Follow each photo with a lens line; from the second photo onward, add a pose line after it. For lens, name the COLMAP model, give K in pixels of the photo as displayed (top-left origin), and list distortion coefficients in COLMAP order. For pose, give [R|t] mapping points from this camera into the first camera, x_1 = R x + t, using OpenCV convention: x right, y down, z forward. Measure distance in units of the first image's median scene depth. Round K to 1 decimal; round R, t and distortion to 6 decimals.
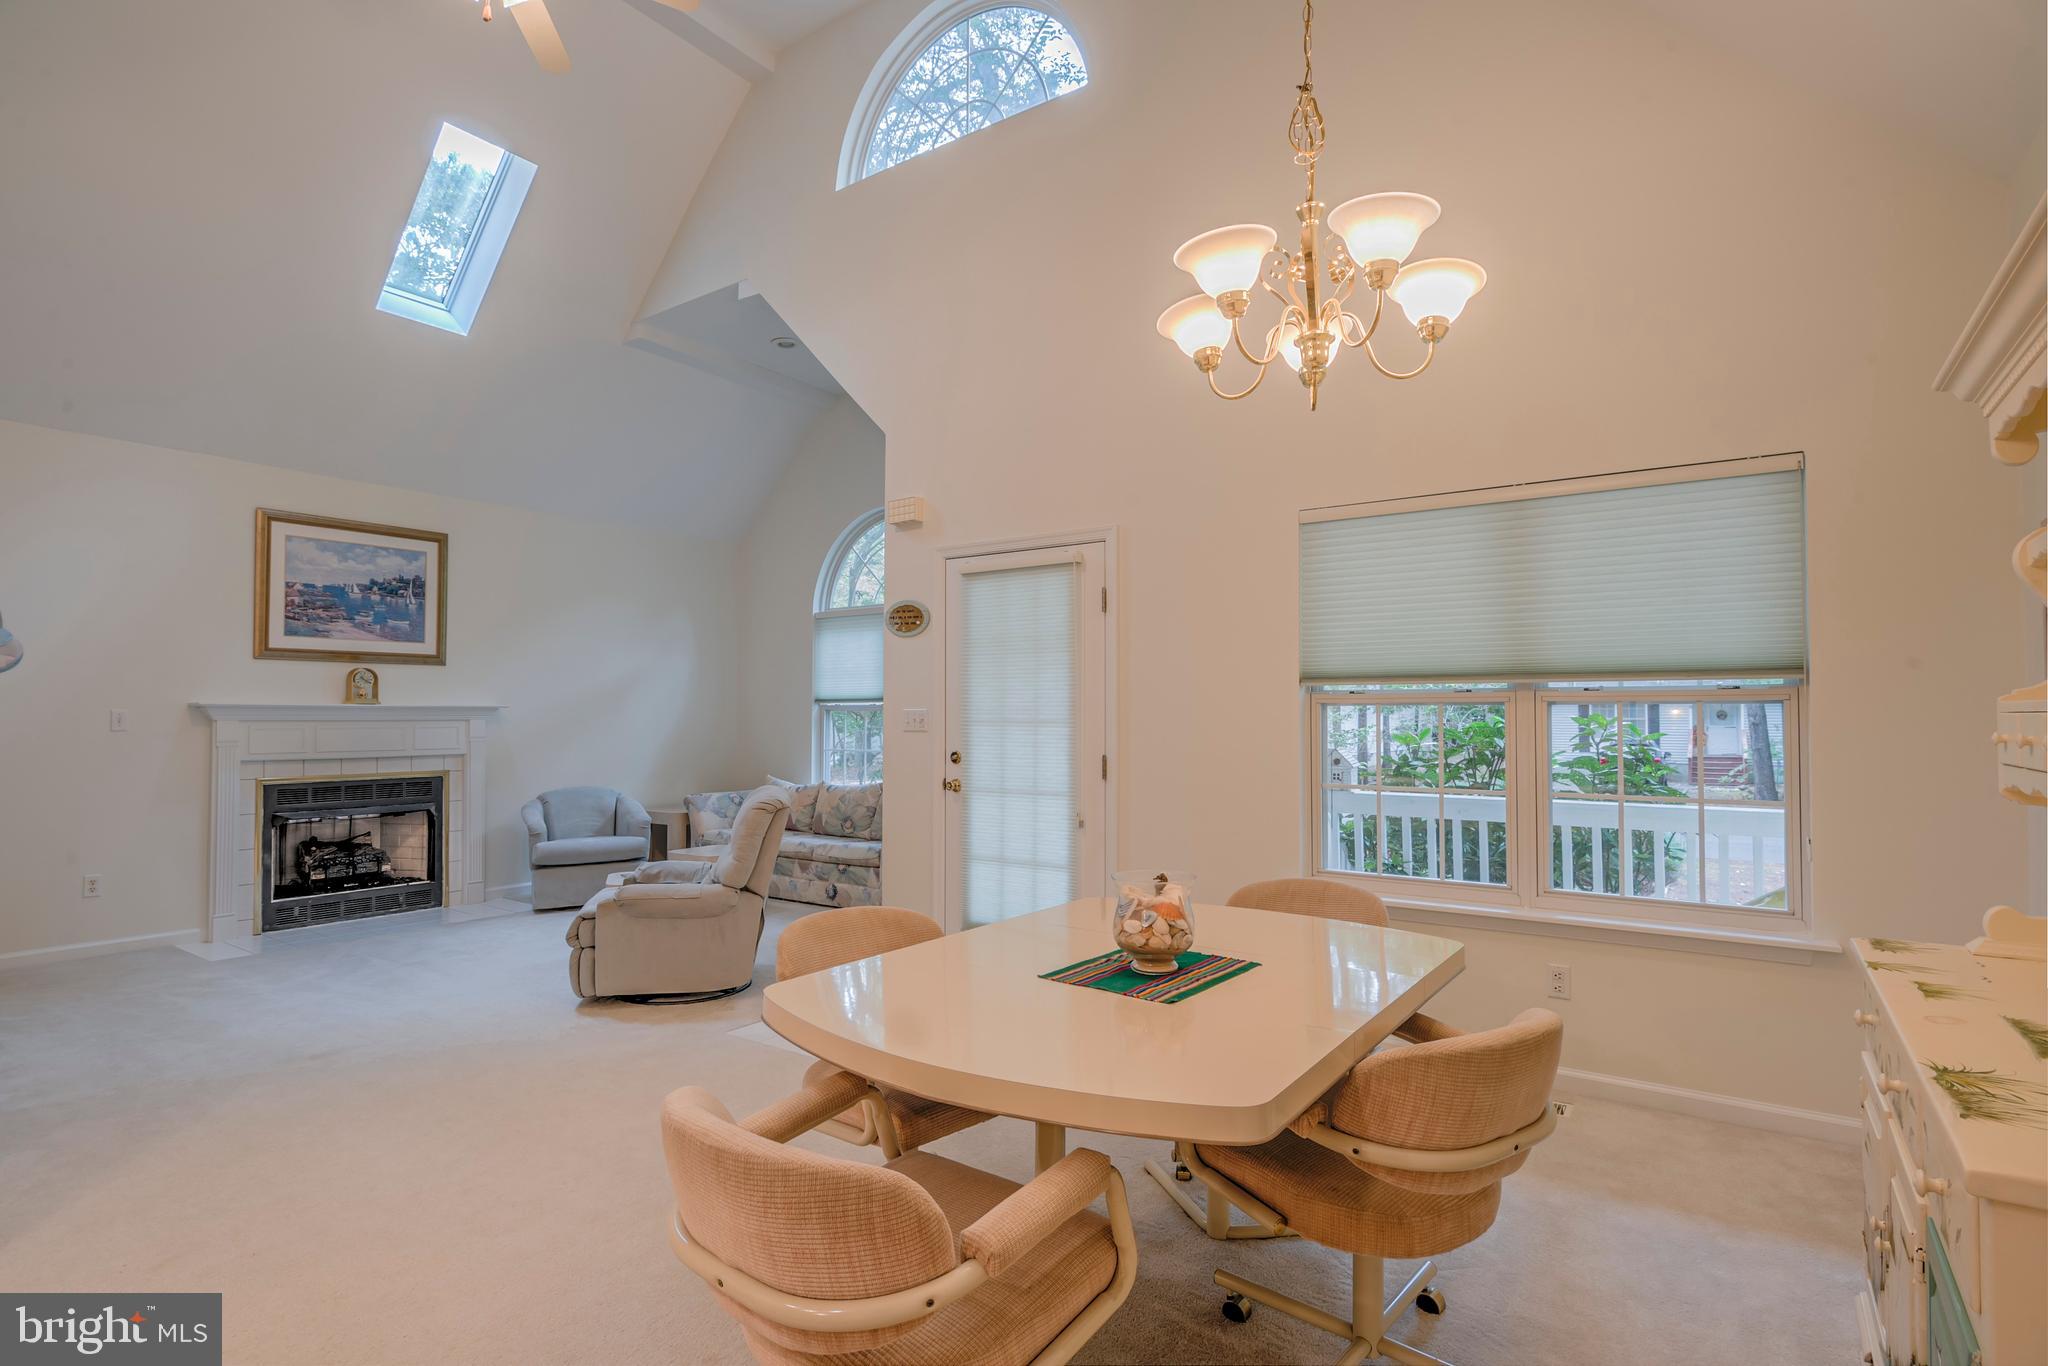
lens RADIAL K [[1004.2, 0, 1016.4], [0, 1004.2, 690.8], [0, 0, 1]] dist [-0.015088, 0.001576]
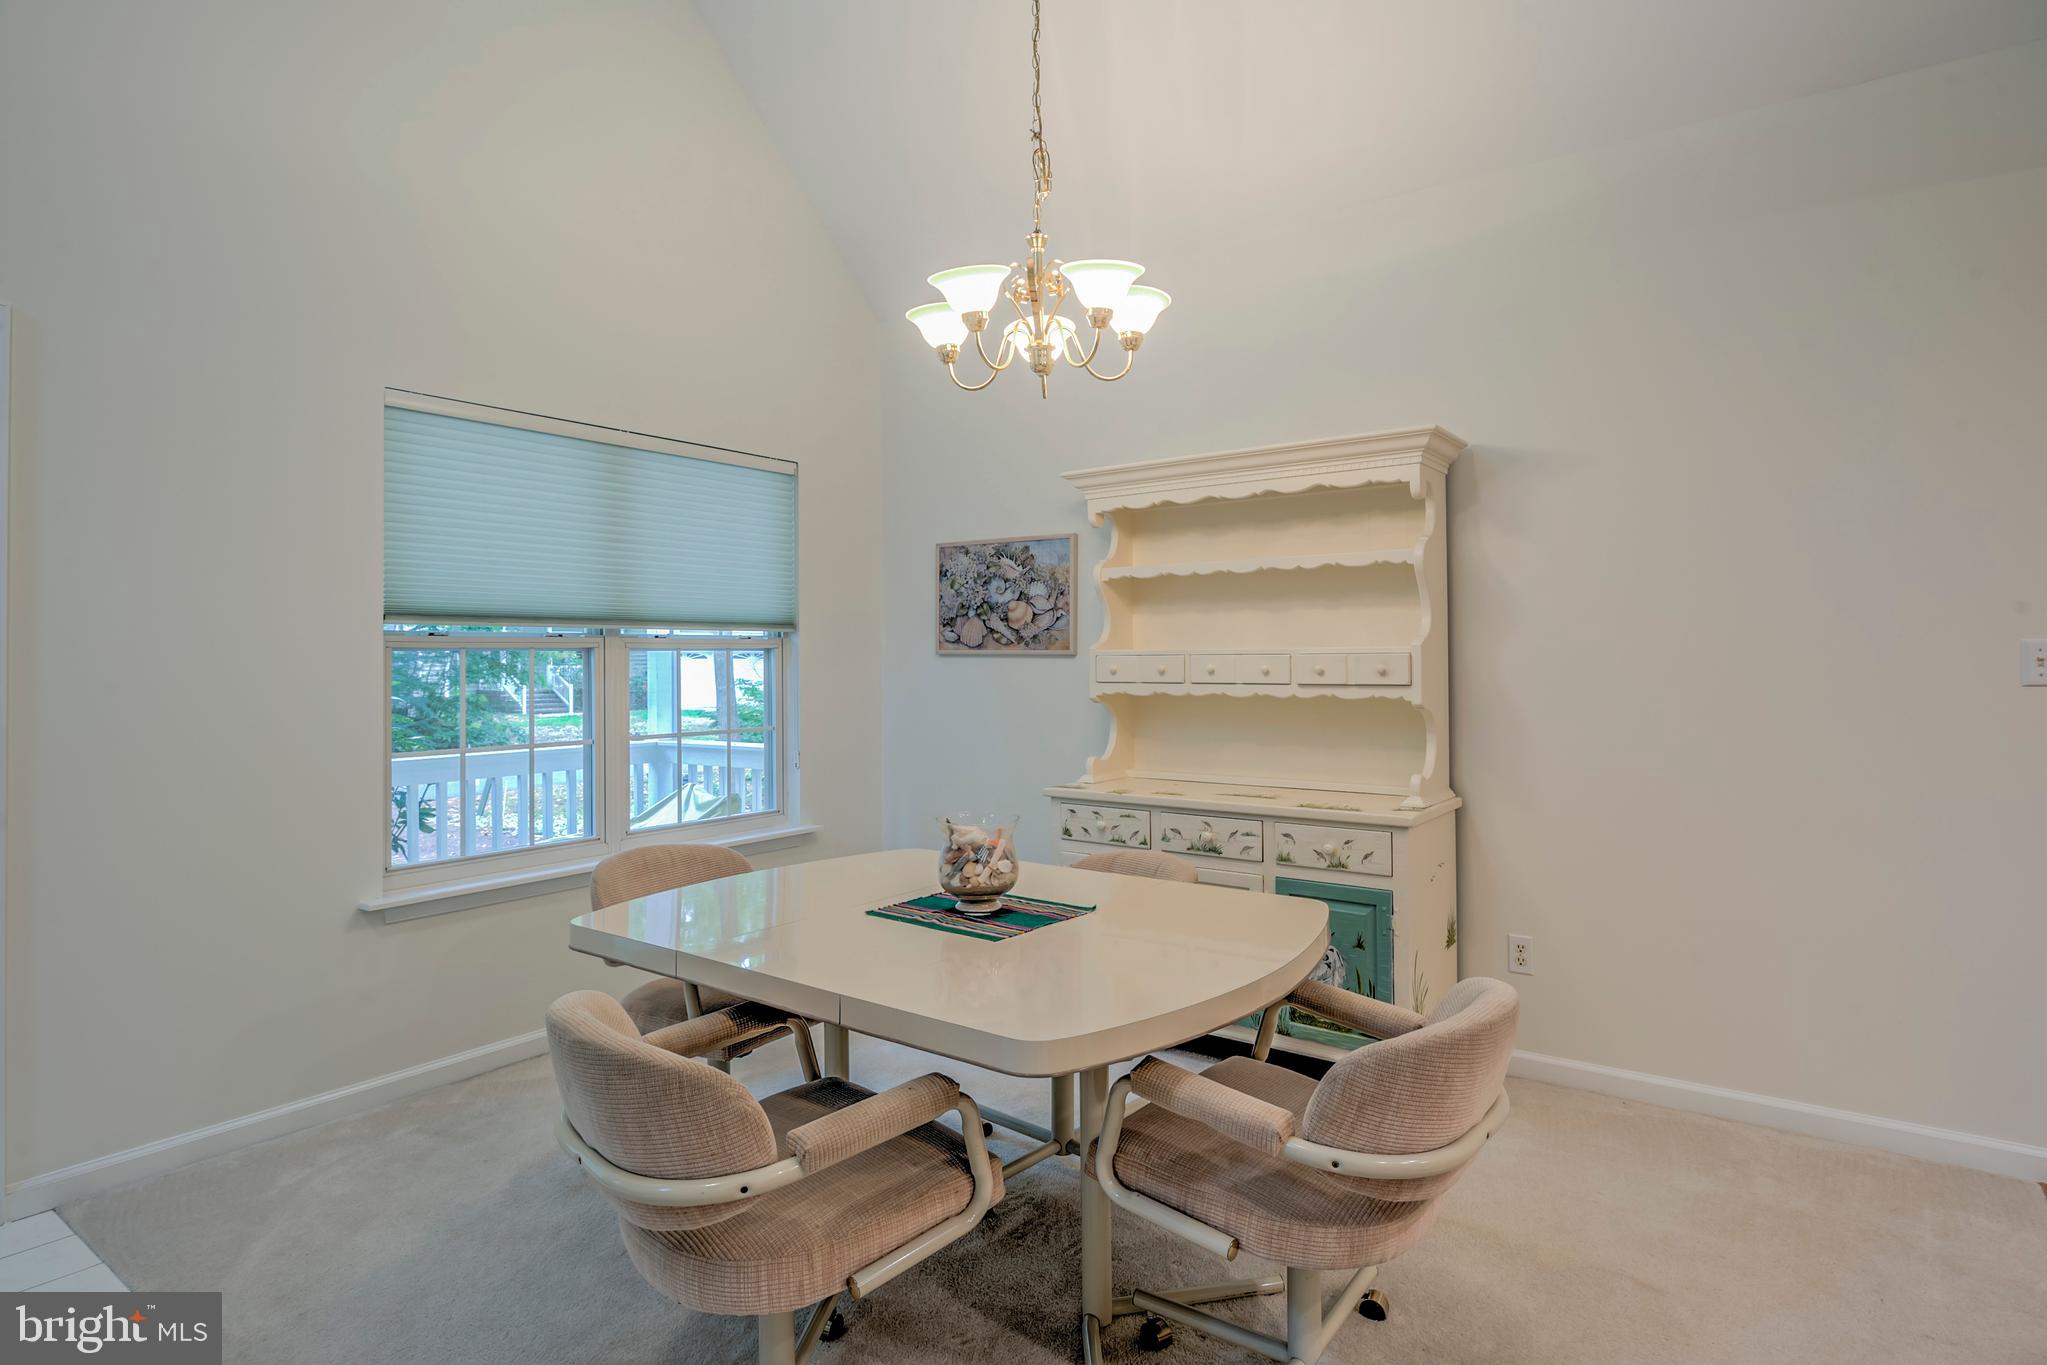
lens RADIAL K [[1101.0, 0, 1052.8], [0, 1101.0, 635.3], [0, 0, 1]] dist [-0.015376, -0.000495]
pose [[-0.010254, 0.019157, 0.999764, -0.349609], [-0.015520, 0.999693, -0.019315, 0.007544], [-0.999827, -0.015715, -0.009954, 0.337261]]
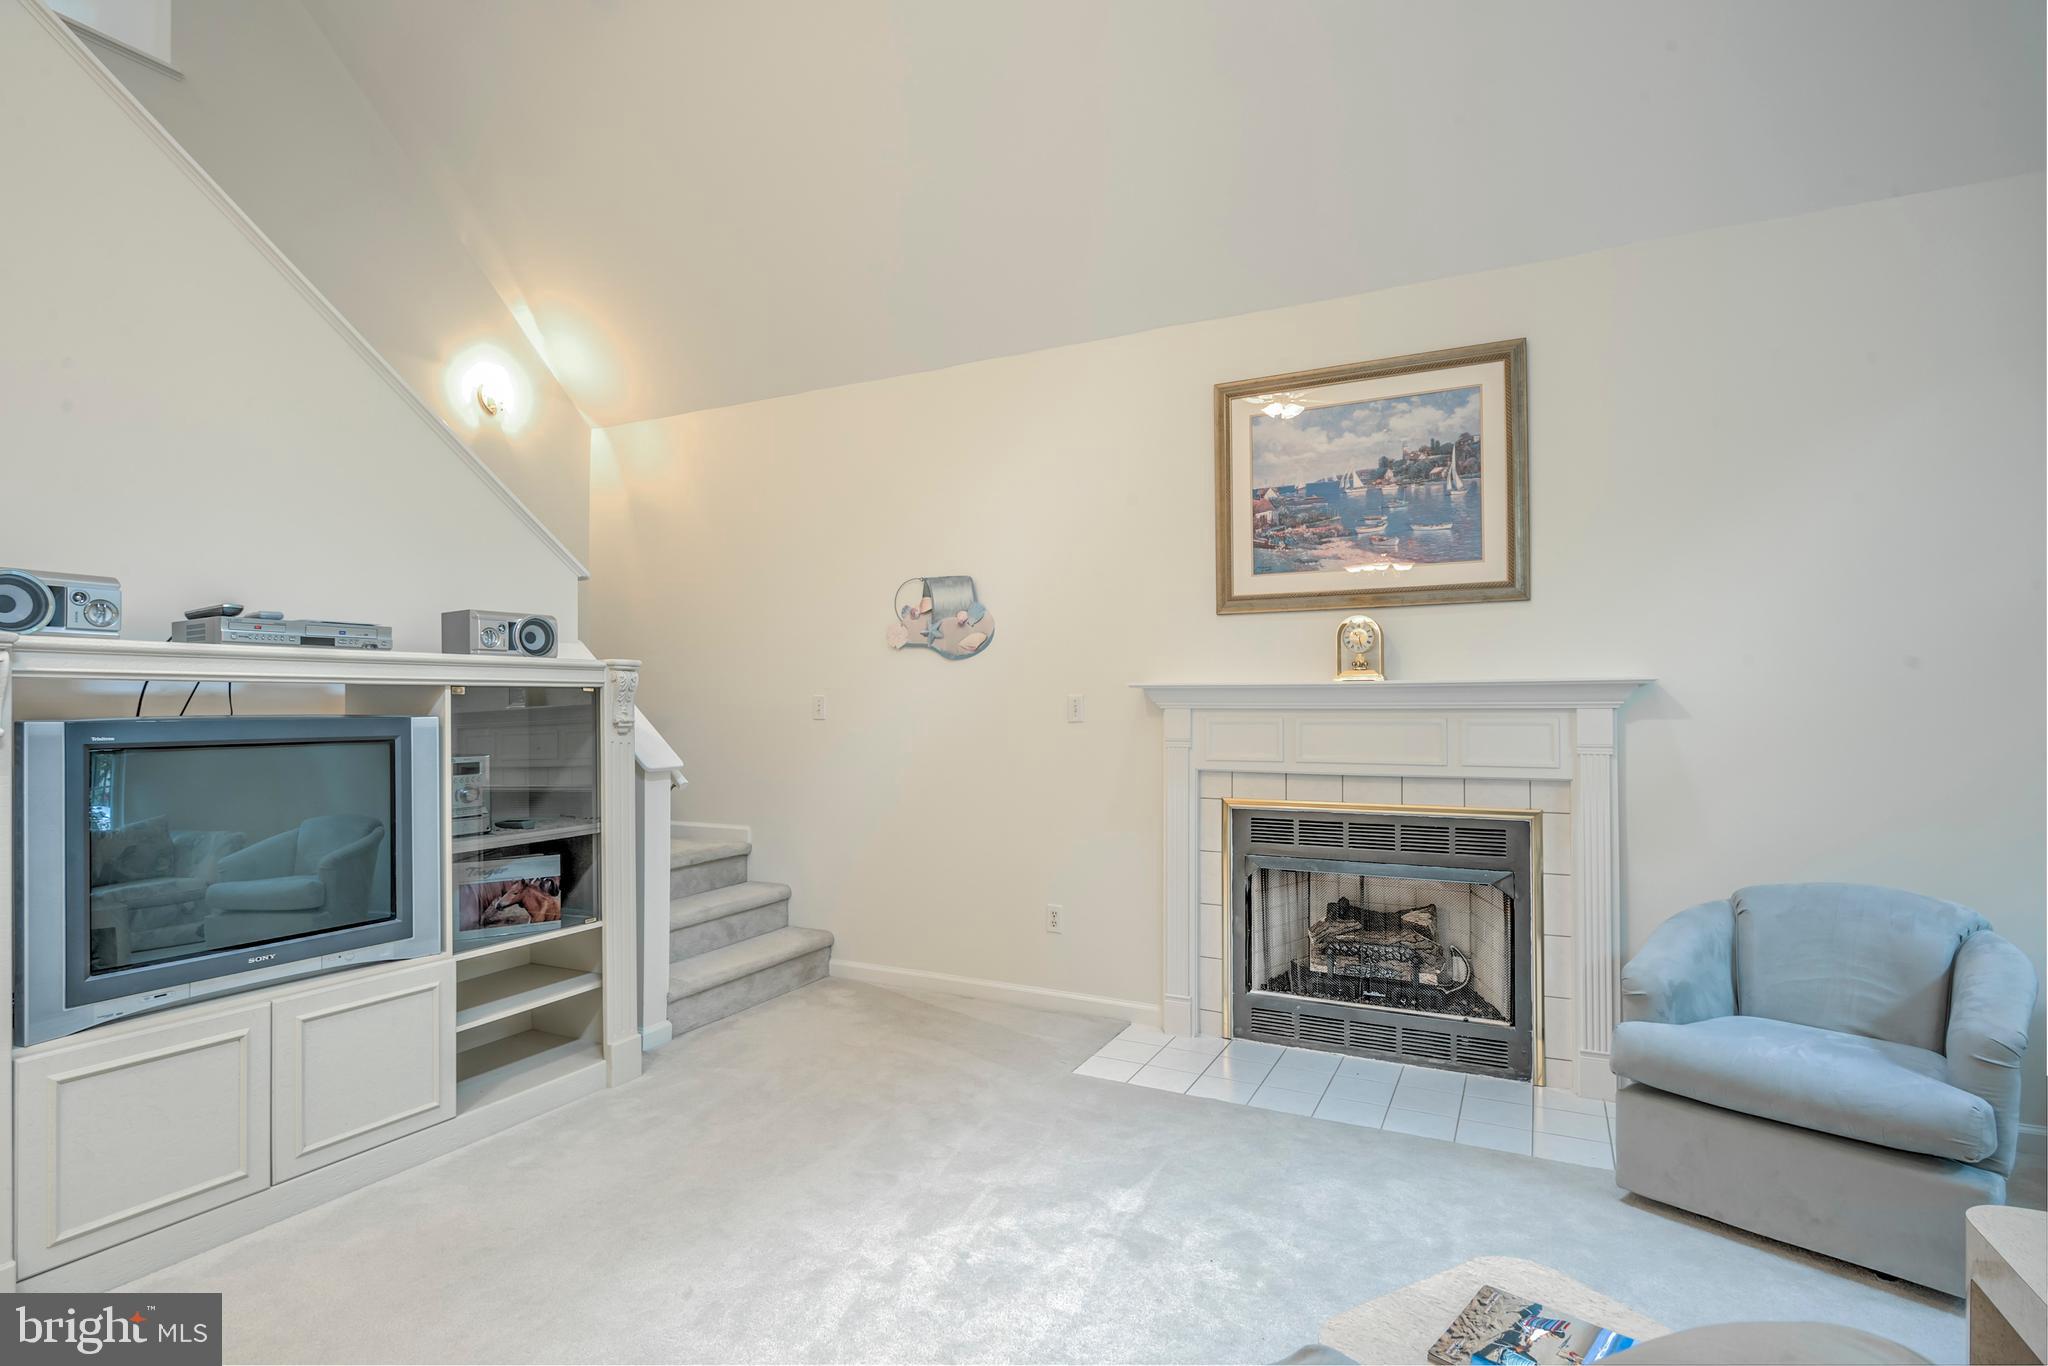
lens RADIAL K [[1004.2, 0, 1031.8], [0, 1004.2, 685.0], [0, 0, 1]] dist [-0.015088, 0.001576]
pose [[0.152121, -0.015619, -0.988238, -0.127685], [0.027342, 0.999559, -0.011589, 0.017617], [0.987984, -0.025257, 0.152481, 0.753028]]
